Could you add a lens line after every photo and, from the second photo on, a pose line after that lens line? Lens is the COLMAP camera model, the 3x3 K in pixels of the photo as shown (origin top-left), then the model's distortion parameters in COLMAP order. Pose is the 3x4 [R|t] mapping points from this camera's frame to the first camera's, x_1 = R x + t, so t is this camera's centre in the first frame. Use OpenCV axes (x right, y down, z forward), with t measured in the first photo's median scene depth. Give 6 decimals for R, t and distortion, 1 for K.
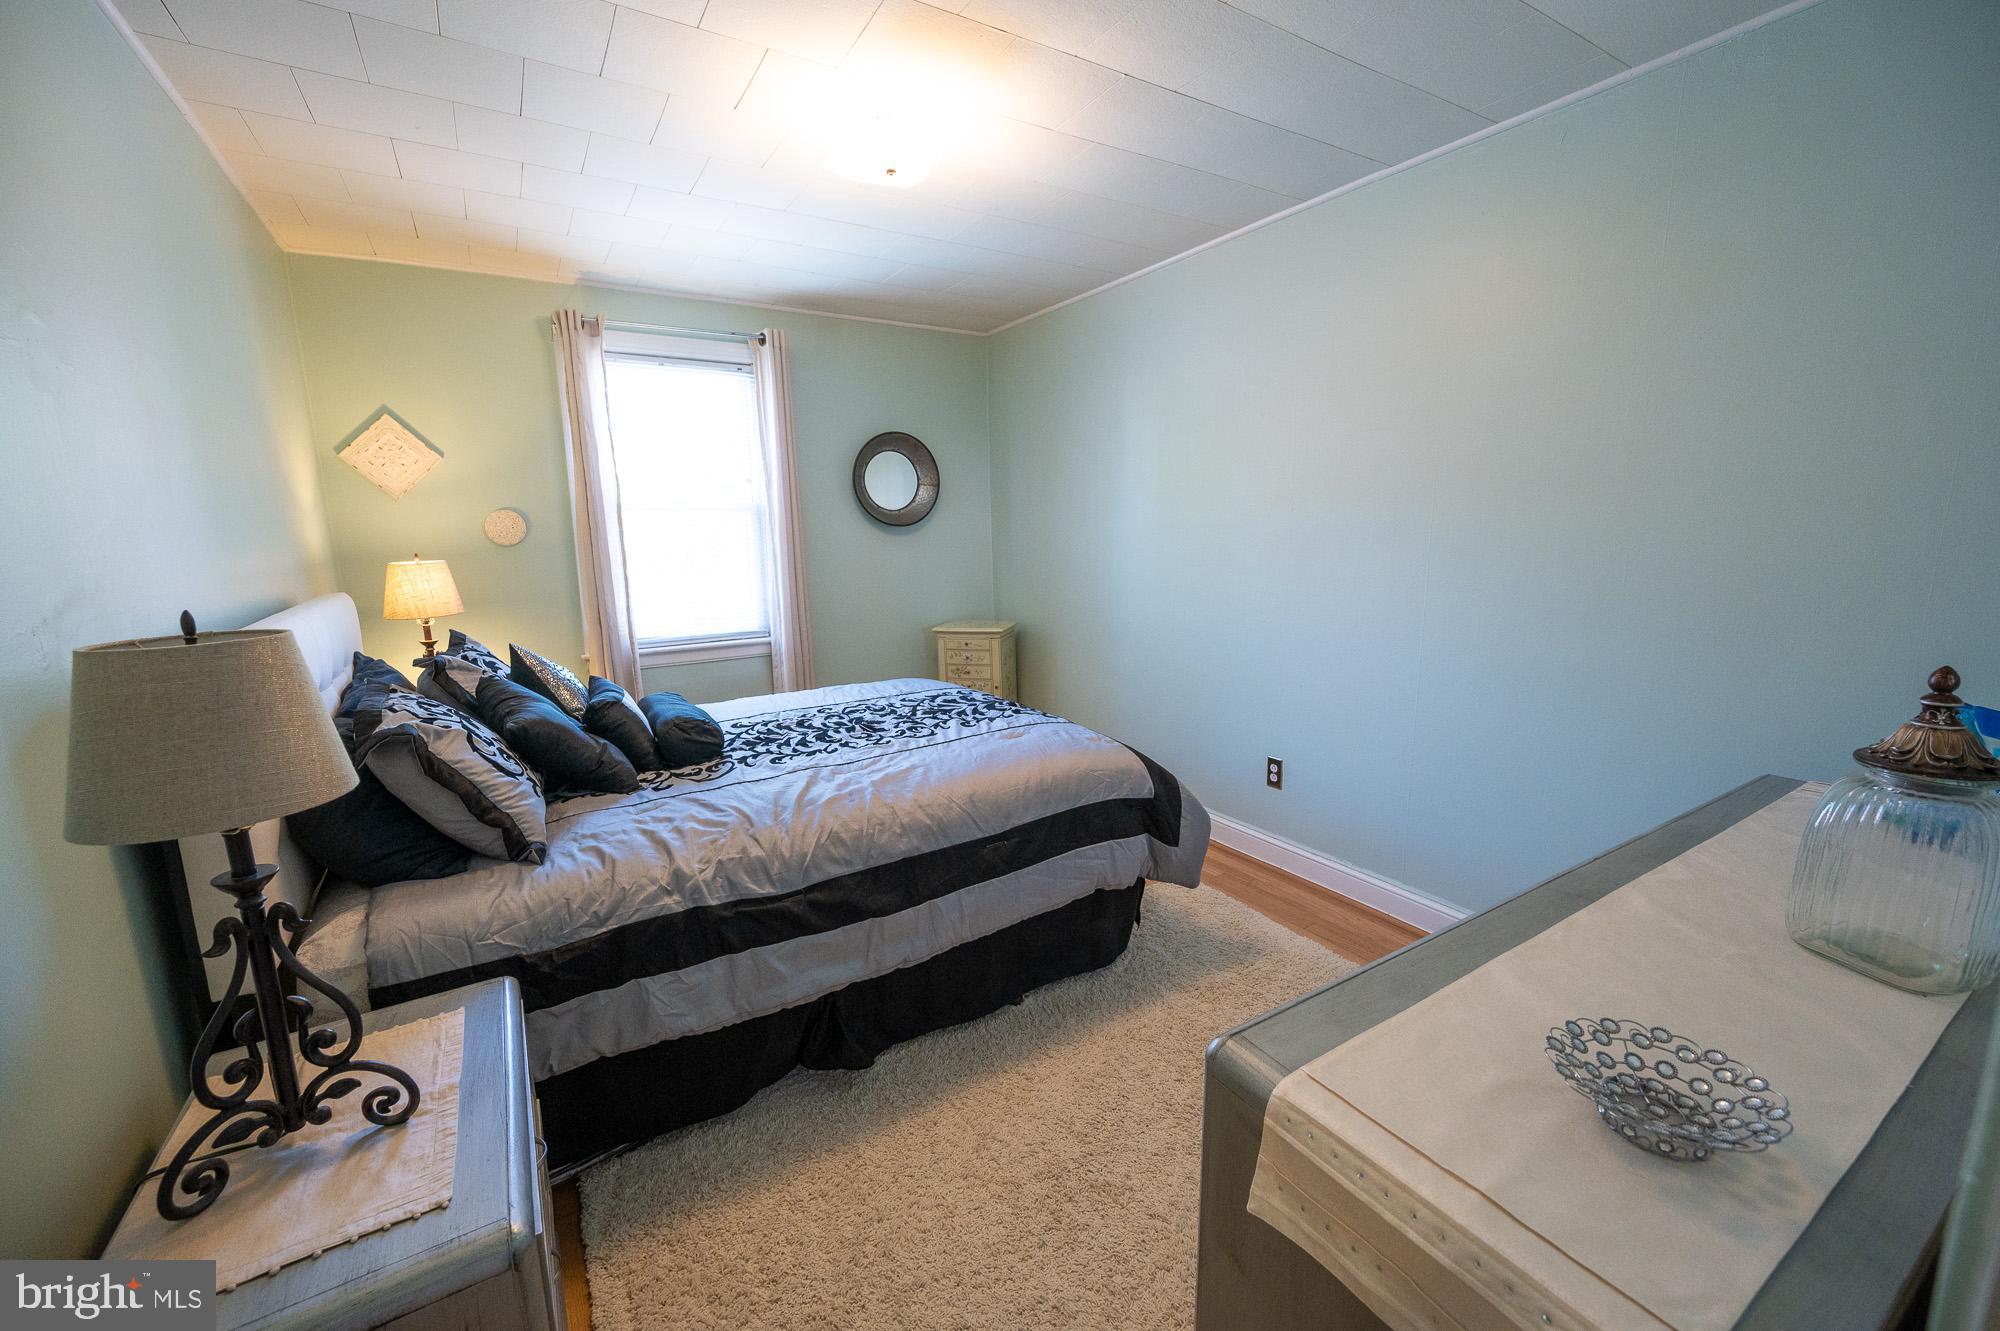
lens RADIAL K [[790.7, 0, 1000.0], [0, 790.7, 665.5], [0, 0, 1]] dist [0.001331, 0.000154]
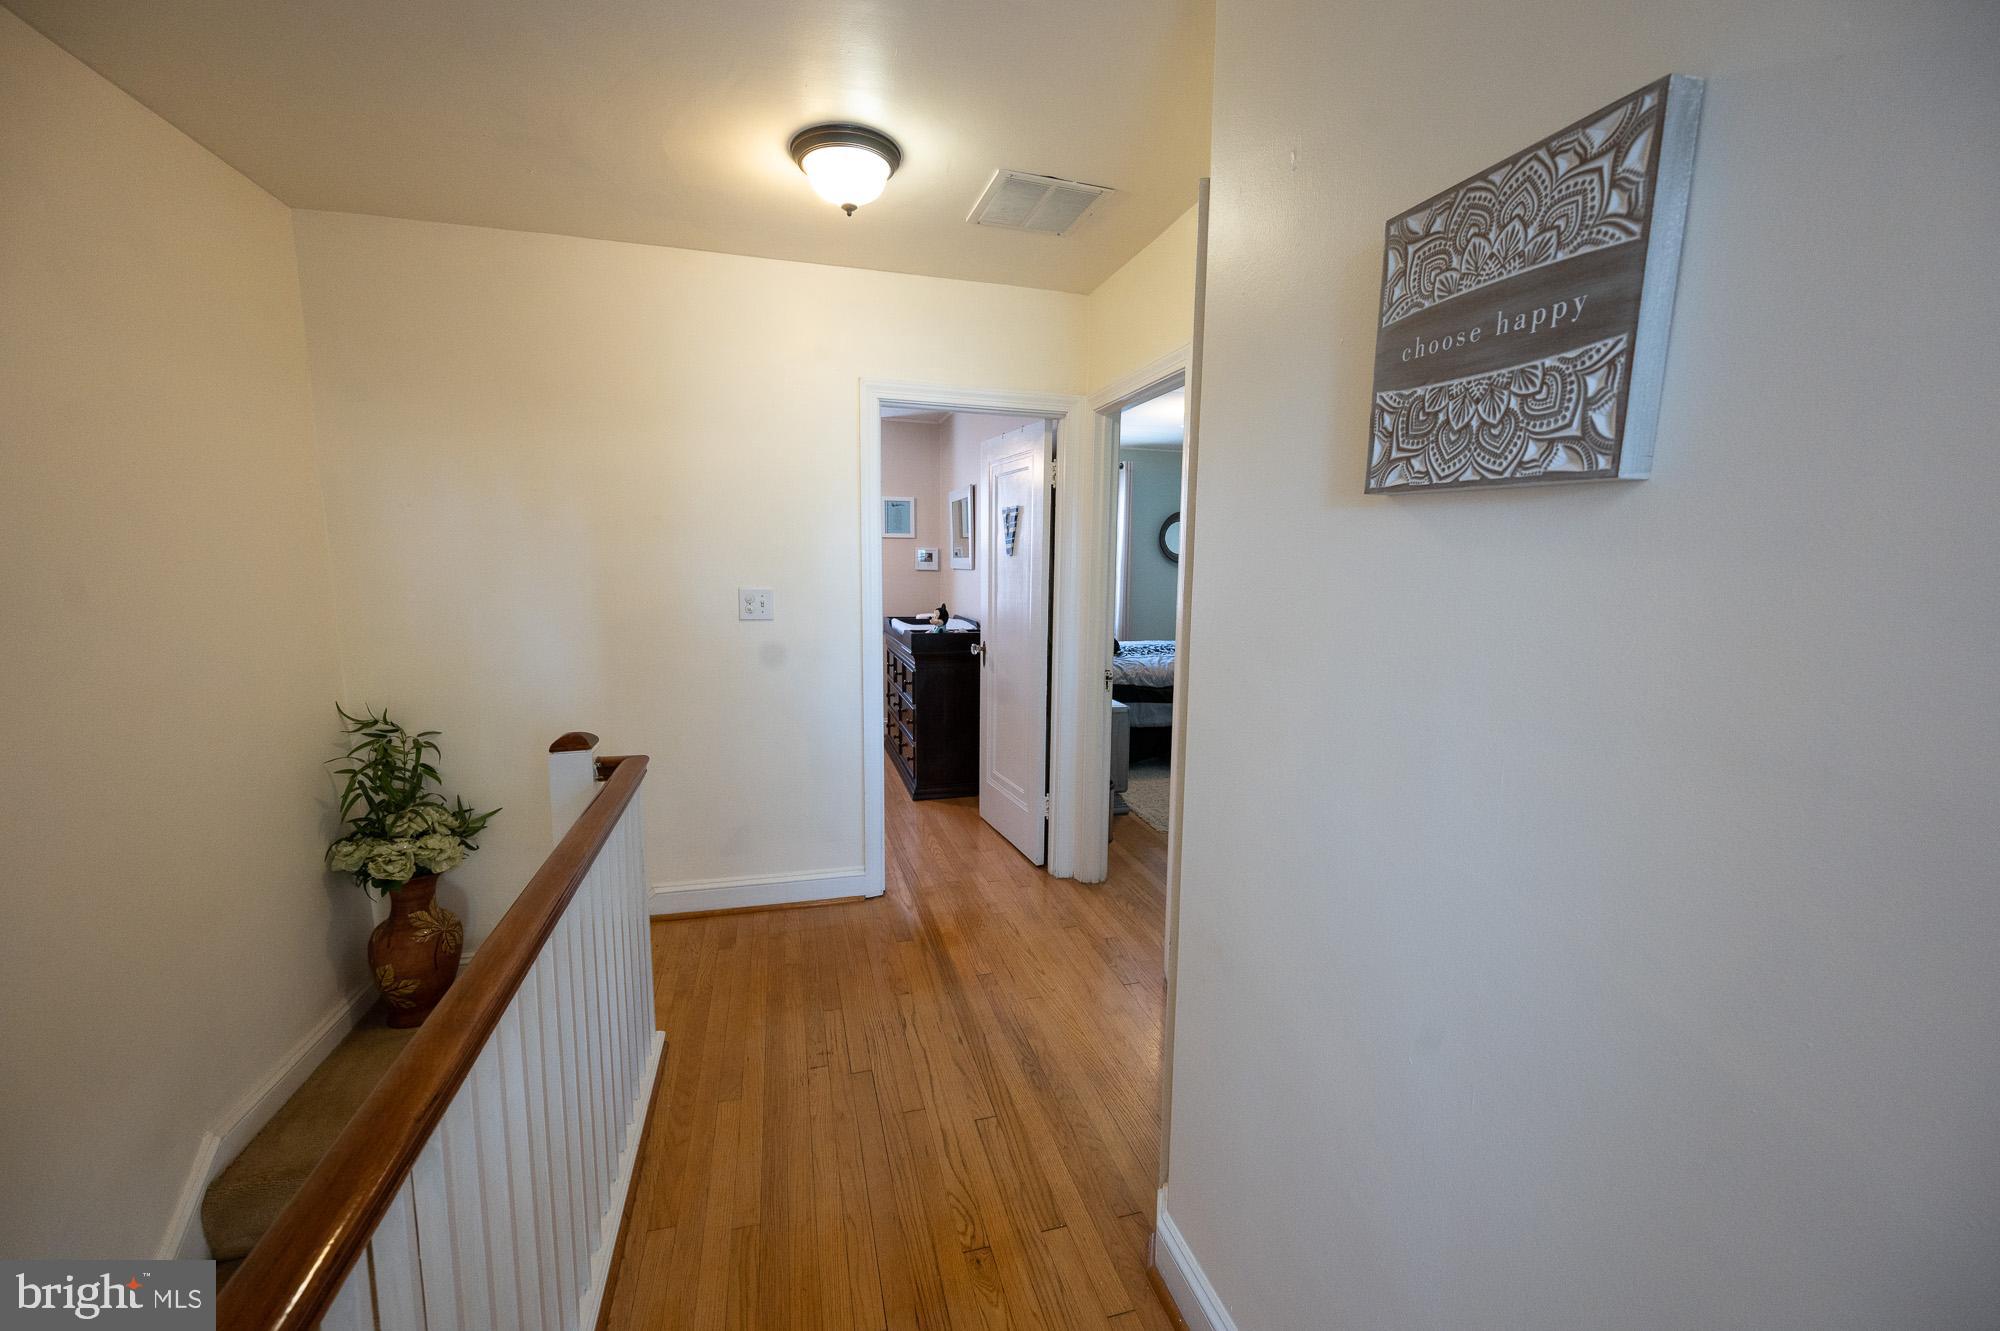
lens RADIAL K [[790.4, 0, 1003.9], [0, 790.4, 661.8], [0, 0, 1]] dist [-0.001454, 0.000833]
pose [[0.958607, 0.063382, -0.277588, -0.011517], [-0.077417, 0.996201, -0.039884, 0.298313], [0.274005, 0.059723, 0.959872, -1.622868]]
